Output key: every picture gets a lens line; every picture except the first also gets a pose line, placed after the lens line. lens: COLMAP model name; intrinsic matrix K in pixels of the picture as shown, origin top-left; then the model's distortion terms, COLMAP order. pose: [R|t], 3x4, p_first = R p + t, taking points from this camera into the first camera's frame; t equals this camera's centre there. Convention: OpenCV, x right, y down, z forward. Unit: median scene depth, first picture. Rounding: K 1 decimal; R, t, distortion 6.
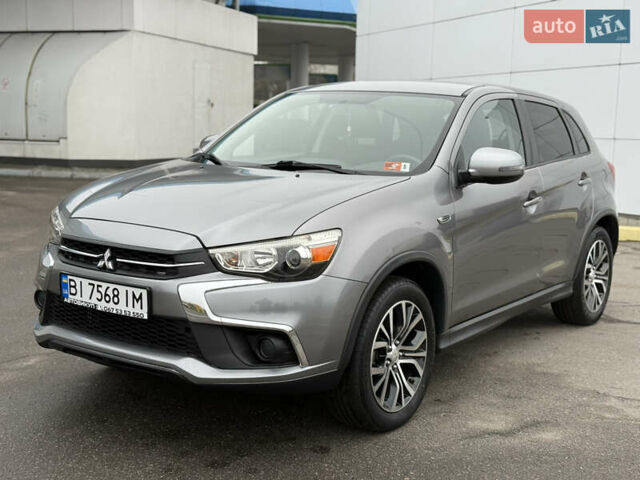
lens RADIAL K [[880.9, 0, 320.0], [0, 880.9, 240.0], [0, 0, 1]] dist [0.135654, -0.103704]
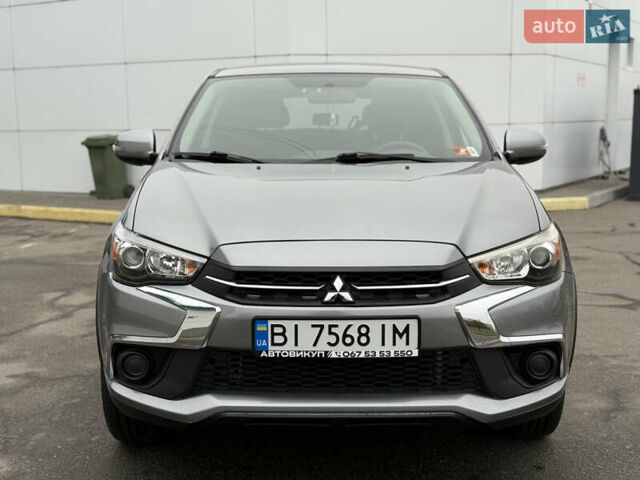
lens RADIAL K [[880.9, 0, 320.0], [0, 880.9, 240.0], [0, 0, 1]] dist [0.135654, -0.103704]
pose [[0.817391, -0.111688, 0.565152, -0.680311], [0.109206, 0.993279, 0.038350, -0.051639], [-0.565637, 0.030371, 0.824095, 0.387277]]
